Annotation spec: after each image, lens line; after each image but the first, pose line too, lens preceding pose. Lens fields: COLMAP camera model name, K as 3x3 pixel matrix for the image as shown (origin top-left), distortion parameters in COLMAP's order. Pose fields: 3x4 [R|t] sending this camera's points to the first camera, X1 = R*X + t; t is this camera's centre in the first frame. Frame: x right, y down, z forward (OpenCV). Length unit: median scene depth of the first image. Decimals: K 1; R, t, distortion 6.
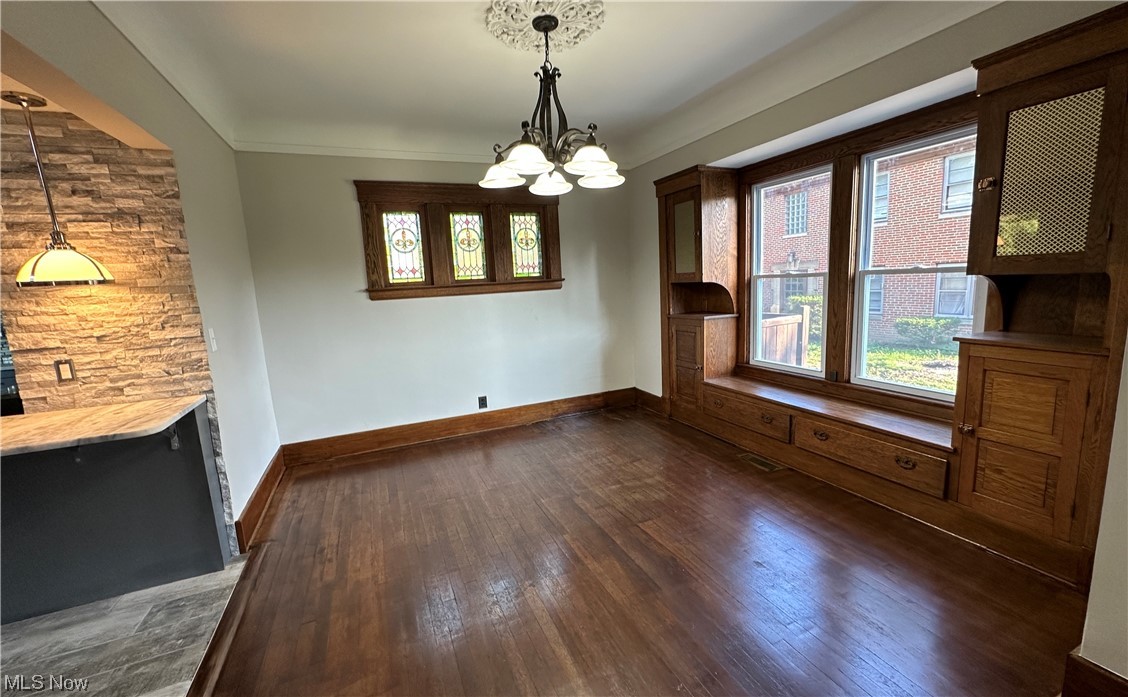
lens RADIAL K [[452.3, 0, 568.8], [0, 452.3, 349.7], [0, 0, 1]] dist [-0.003219, 0.000202]
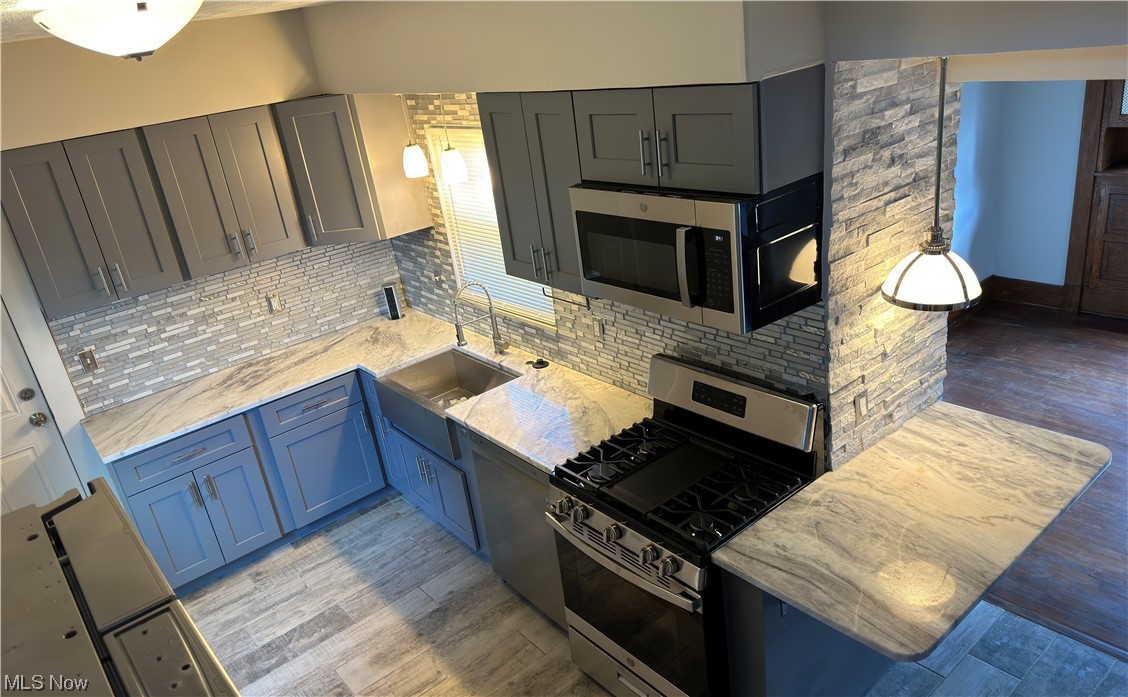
lens RADIAL K [[801.5, 0, 579.3], [0, 801.5, 354.1], [0, 0, 1]] dist [0.030082, -0.053527]
pose [[0.959937, -0.171408, 0.221677, -1.567145], [0.117911, 0.964728, 0.235367, -0.340906], [-0.254202, -0.199800, 0.946288, -0.098682]]
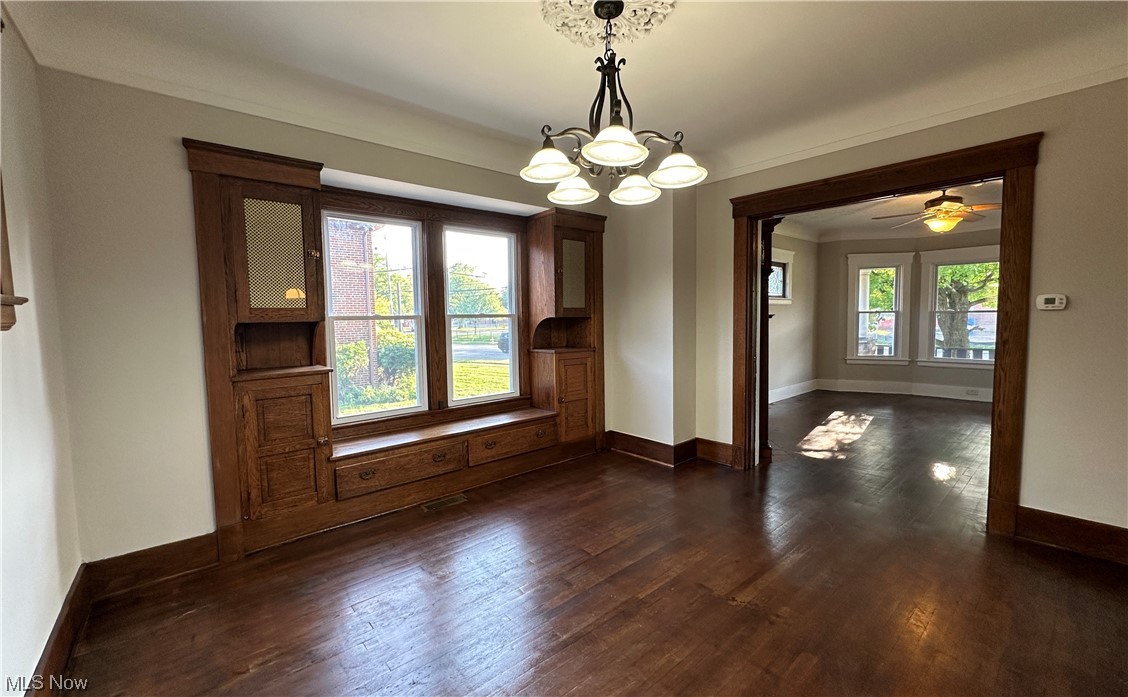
lens RADIAL K [[452.3, 0, 558.7], [0, 452.3, 347.9], [0, 0, 1]] dist [-0.003219, 0.000202]
pose [[-0.277570, -0.004236, 0.960696, -0.793215], [0.182100, 0.981630, 0.056942, -0.124017], [-0.943289, 0.190748, -0.271700, 1.316167]]
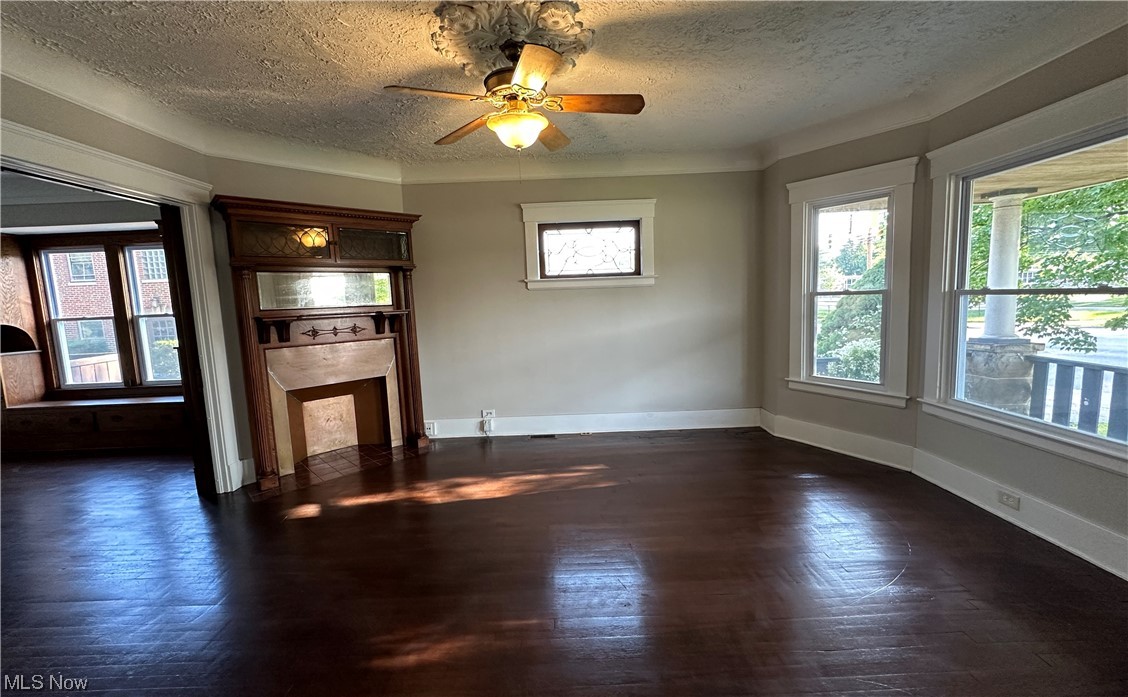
lens RADIAL K [[452.3, 0, 570.5], [0, 452.3, 347.5], [0, 0, 1]] dist [-0.003219, 0.000202]
pose [[0.412361, -0.065737, 0.908646, -0.236015], [0.158136, 0.987417, -0.000330, 0.230451], [-0.897191, 0.143826, 0.417567, -1.305472]]
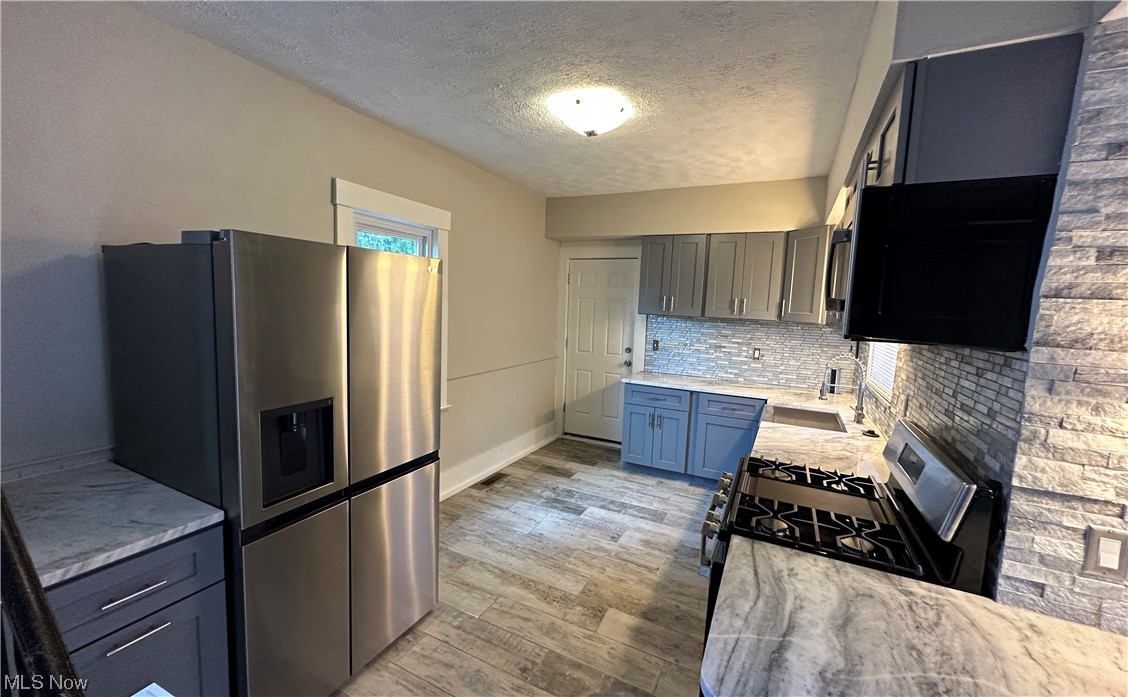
lens RADIAL K [[452.3, 0, 559.1], [0, 452.3, 346.0], [0, 0, 1]] dist [-0.003219, 0.000202]
pose [[0.625054, 0.153569, -0.765326, -0.978068], [-0.185930, 0.981527, 0.045100, -0.068770], [0.758114, 0.114107, 0.642061, 0.189812]]
